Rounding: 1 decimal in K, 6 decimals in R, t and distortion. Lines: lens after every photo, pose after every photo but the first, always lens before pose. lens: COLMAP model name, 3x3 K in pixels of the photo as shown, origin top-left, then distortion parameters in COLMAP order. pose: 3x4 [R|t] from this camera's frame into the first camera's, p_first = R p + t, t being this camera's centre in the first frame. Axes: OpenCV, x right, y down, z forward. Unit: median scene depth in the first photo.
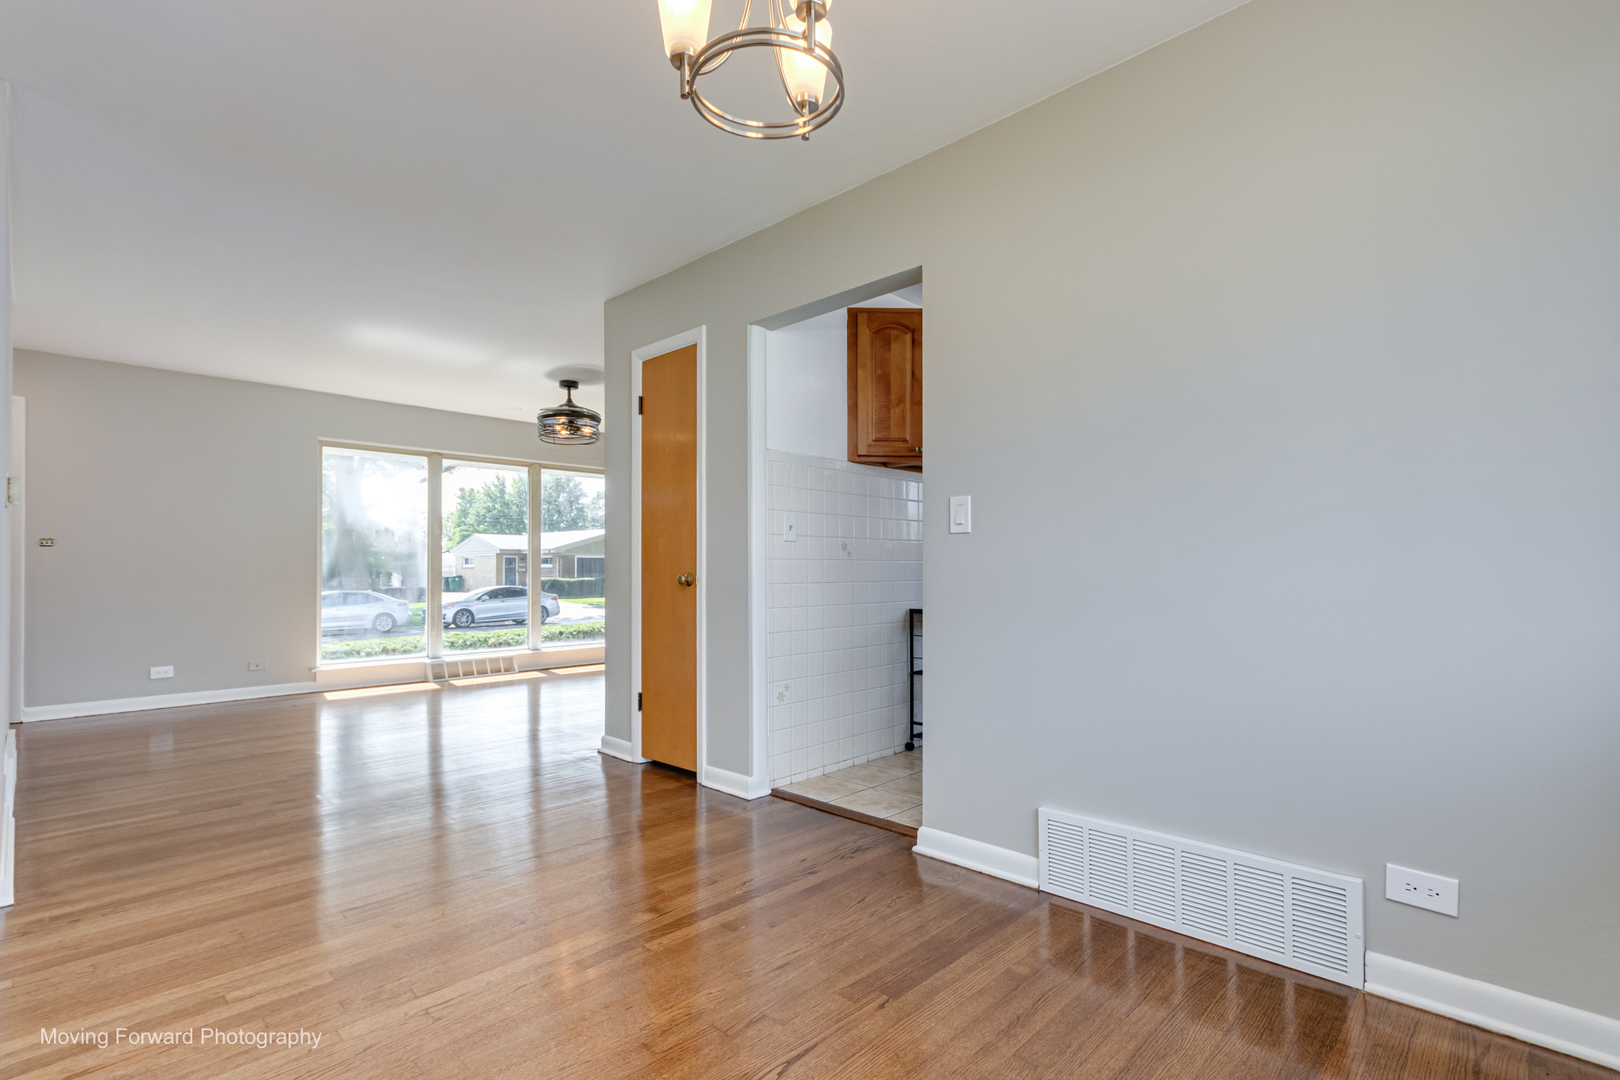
lens RADIAL K [[756.7, 0, 805.8], [0, 756.7, 544.8], [0, 0, 1]] dist [-0.000823, 0.000204]
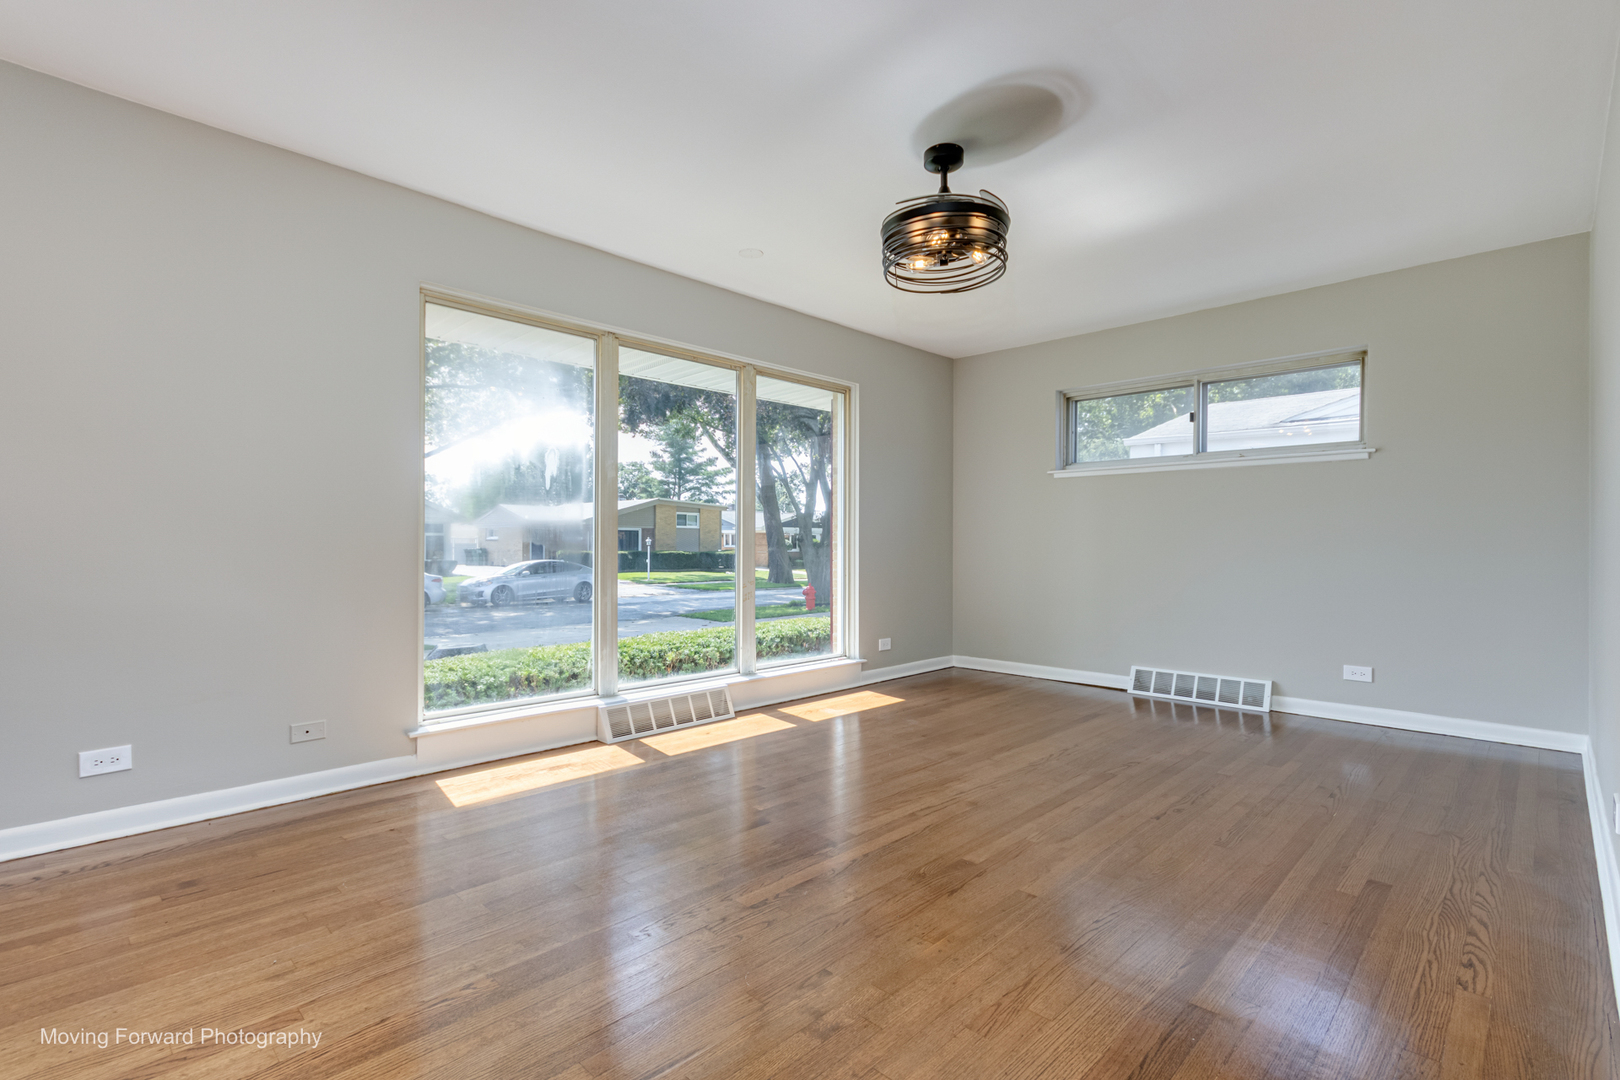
lens RADIAL K [[756.7, 0, 805.8], [0, 756.7, 544.8], [0, 0, 1]] dist [-0.000823, 0.000204]
pose [[0.999868, 0.008698, -0.013726, -0.343664], [-0.008250, 0.999443, 0.032327, 0.016910], [0.014000, -0.032209, 0.999383, 0.449015]]
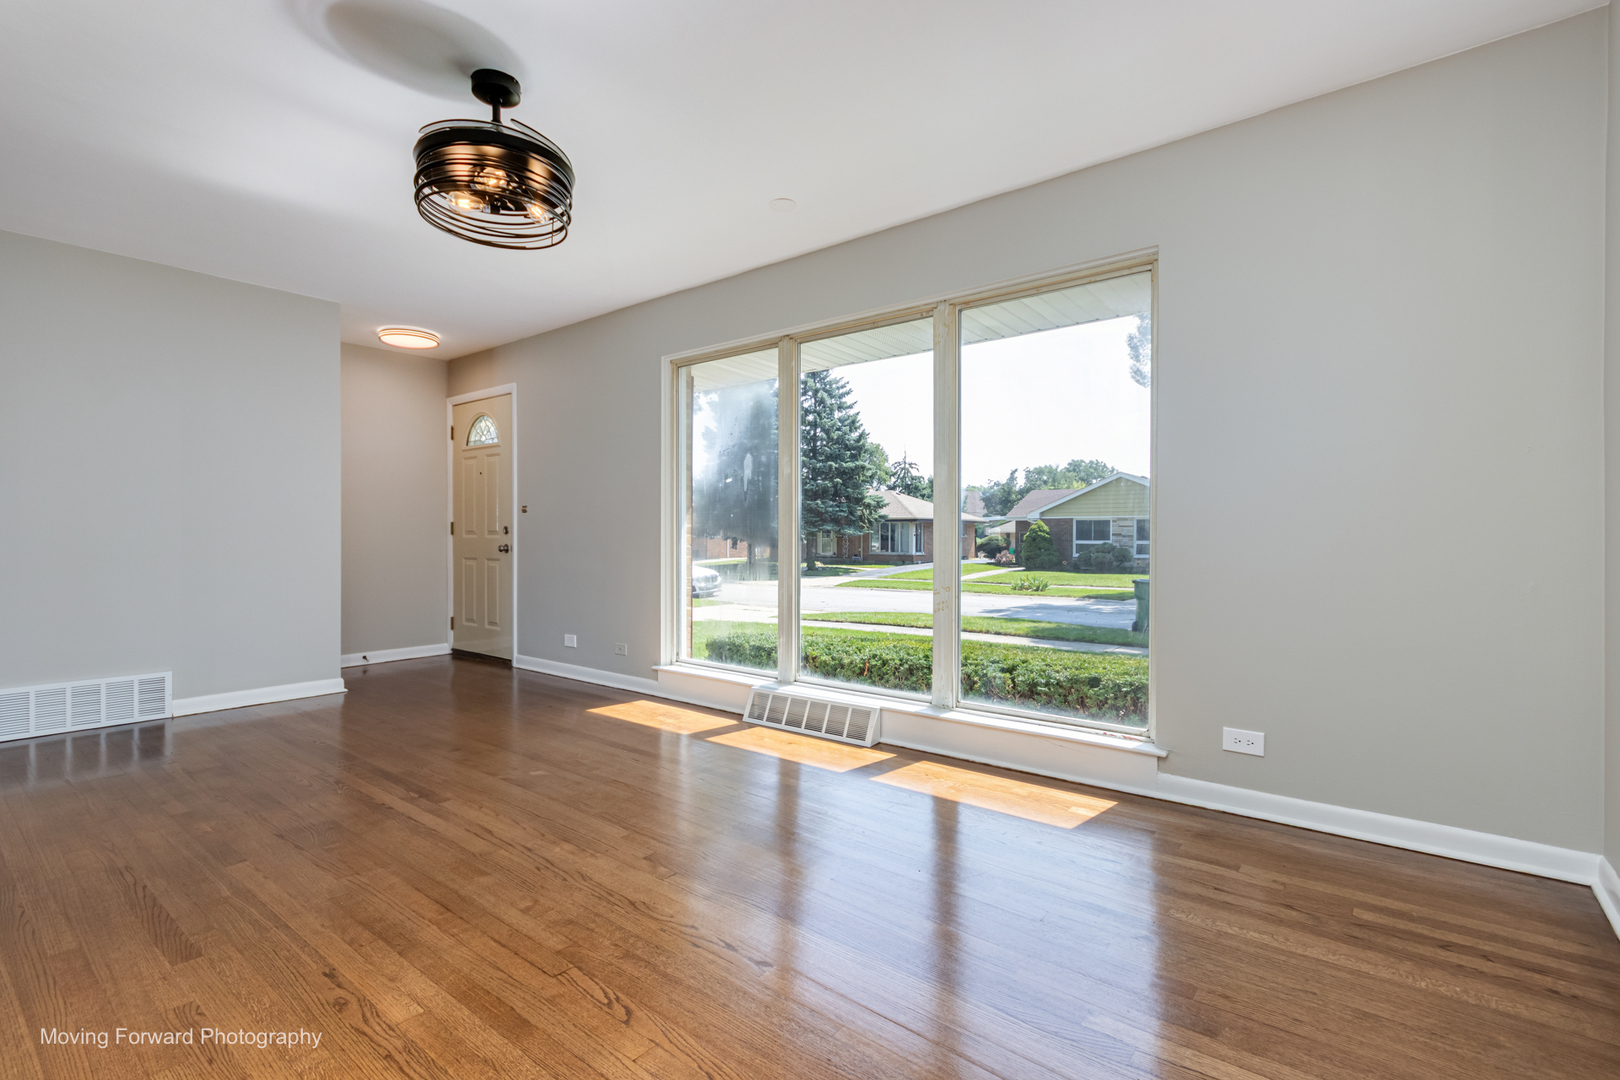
lens RADIAL K [[756.7, 0, 805.8], [0, 756.7, 544.8], [0, 0, 1]] dist [-0.000823, 0.000204]
pose [[0.089361, 0.018701, -0.995824, 0.096968], [0.029879, 0.999323, 0.021448, 0.029296], [0.995551, -0.031670, 0.088741, 0.981936]]
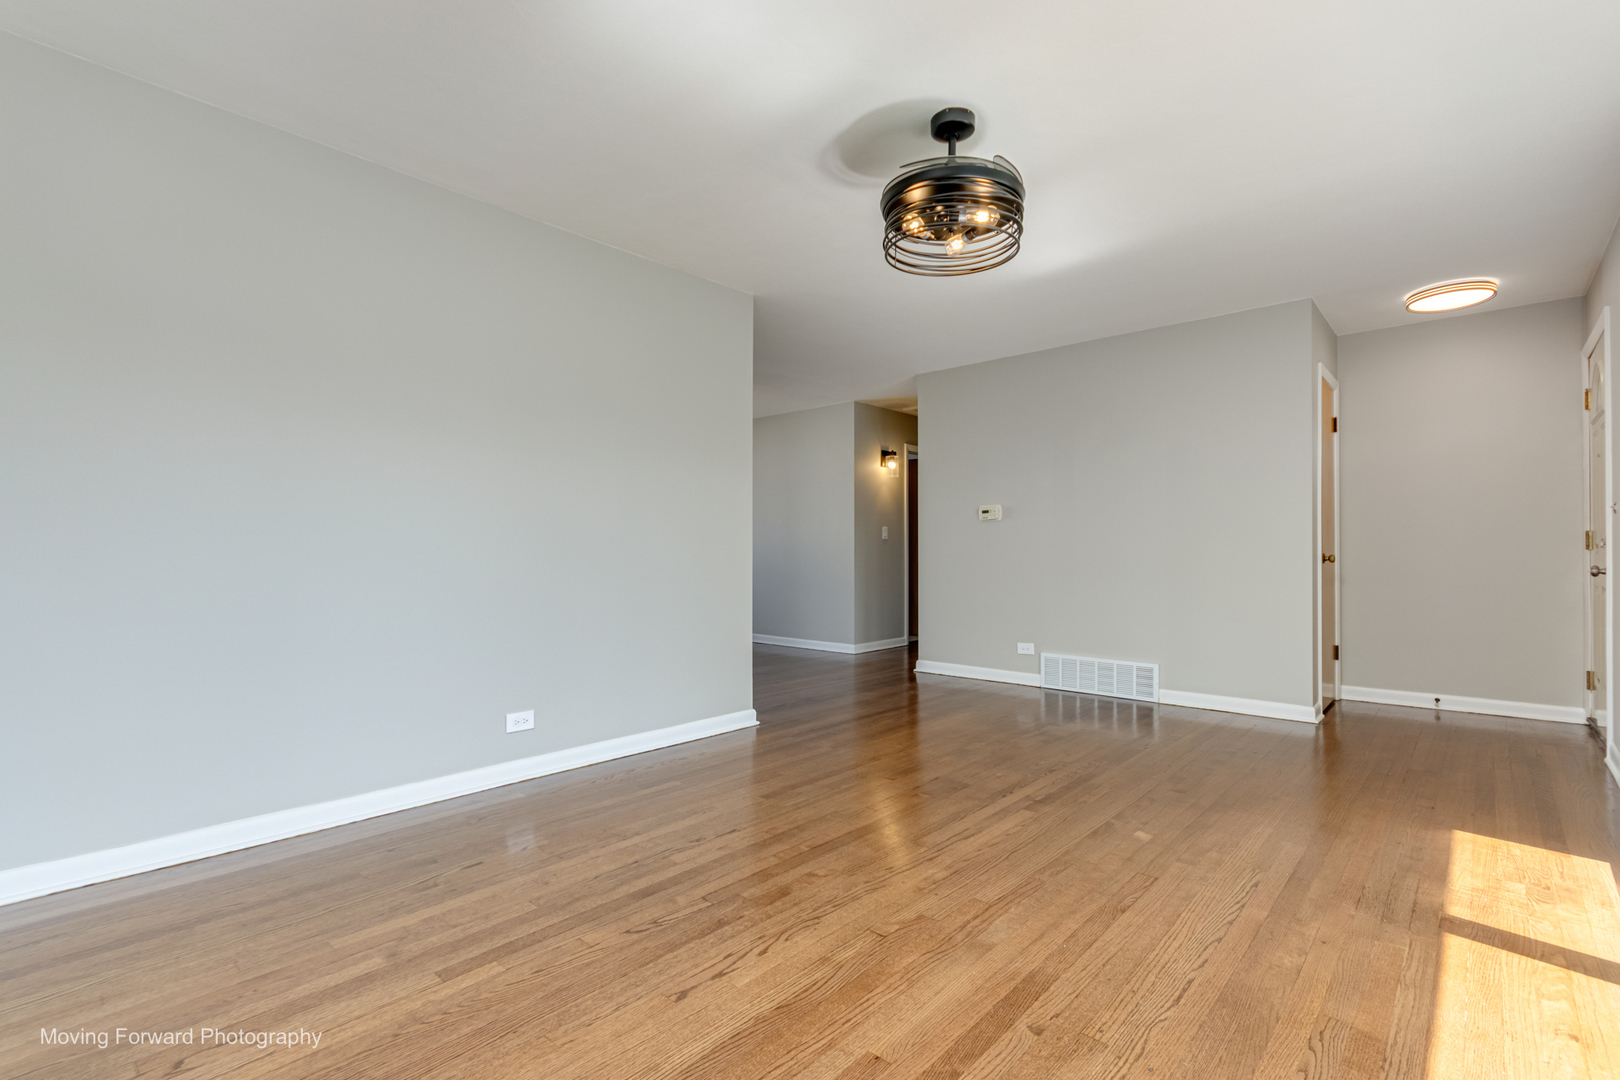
lens RADIAL K [[740.1, 0, 802.9], [0, 740.1, 550.3], [0, 0, 1]] dist [0.000819, -0.000108]
pose [[-0.999630, 0.006243, -0.026470, -0.189857], [0.007019, 0.999546, -0.029311, 0.036937], [0.026274, -0.029486, -0.999220, 1.234059]]
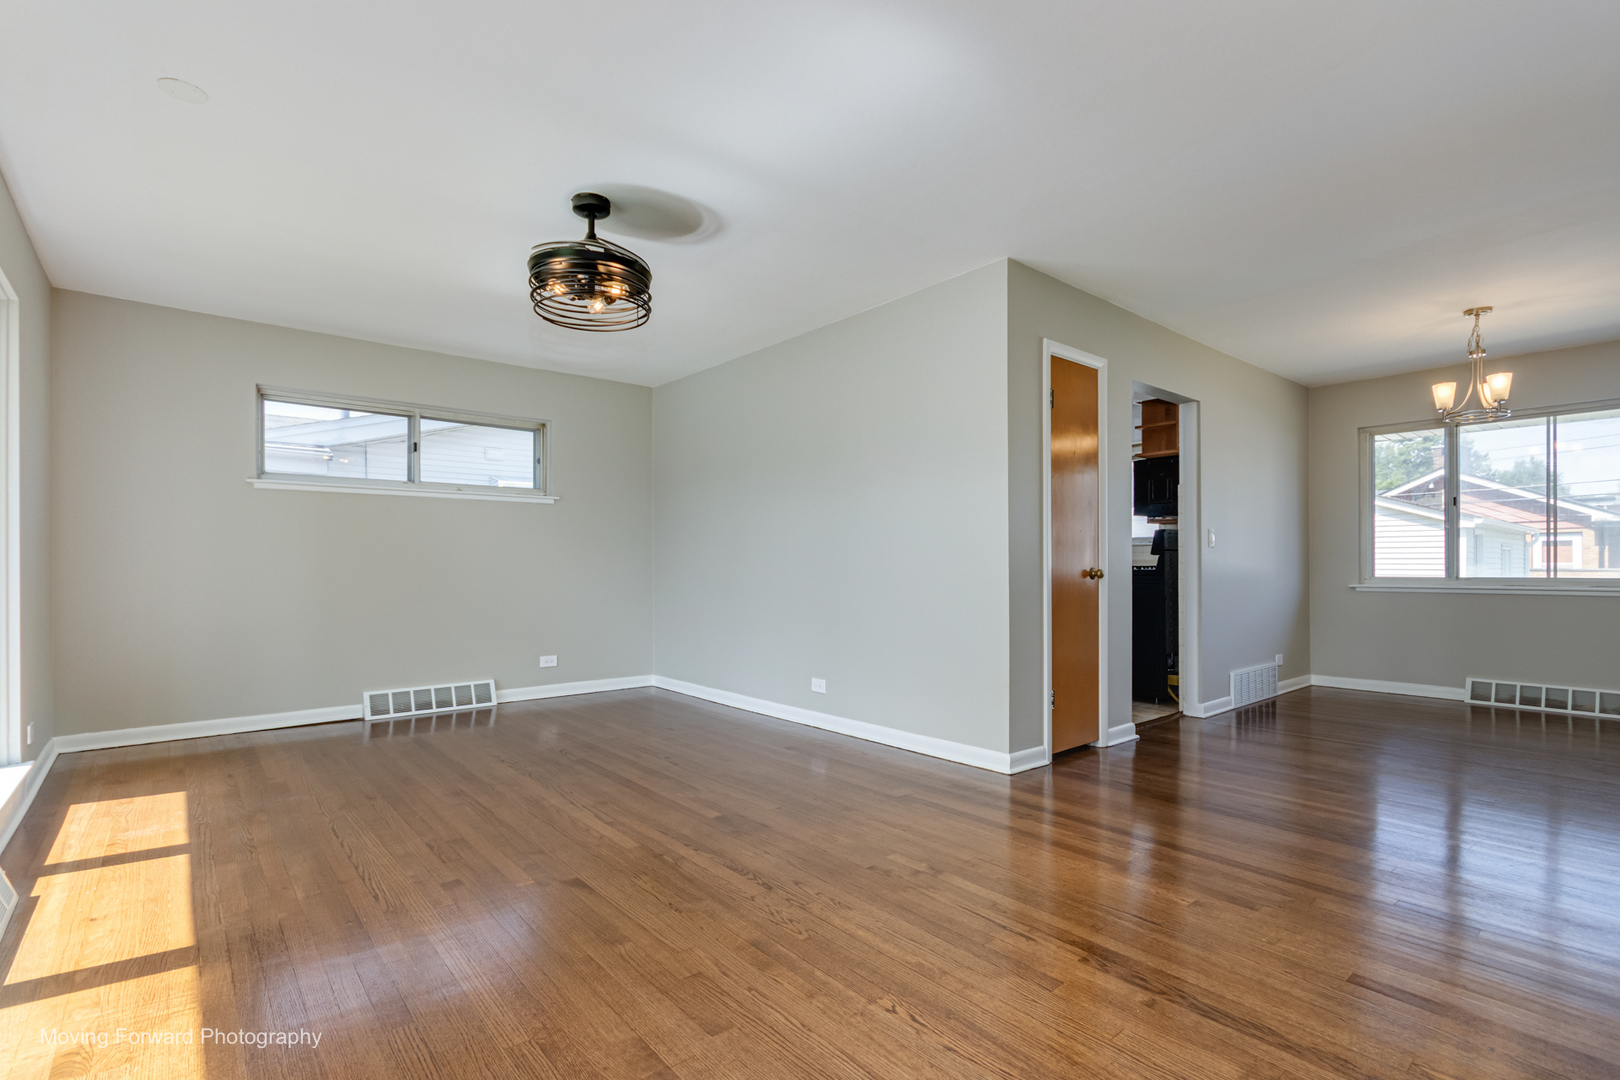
lens RADIAL K [[764.7, 0, 811.9], [0, 764.7, 561.9], [0, 0, 1]] dist [0.002939, 0.000872]
pose [[0.098340, 0.009894, 0.995104, -0.710319], [-0.030182, 0.999520, -0.006955, 0.024822], [-0.994695, -0.029350, 0.098592, 0.694802]]
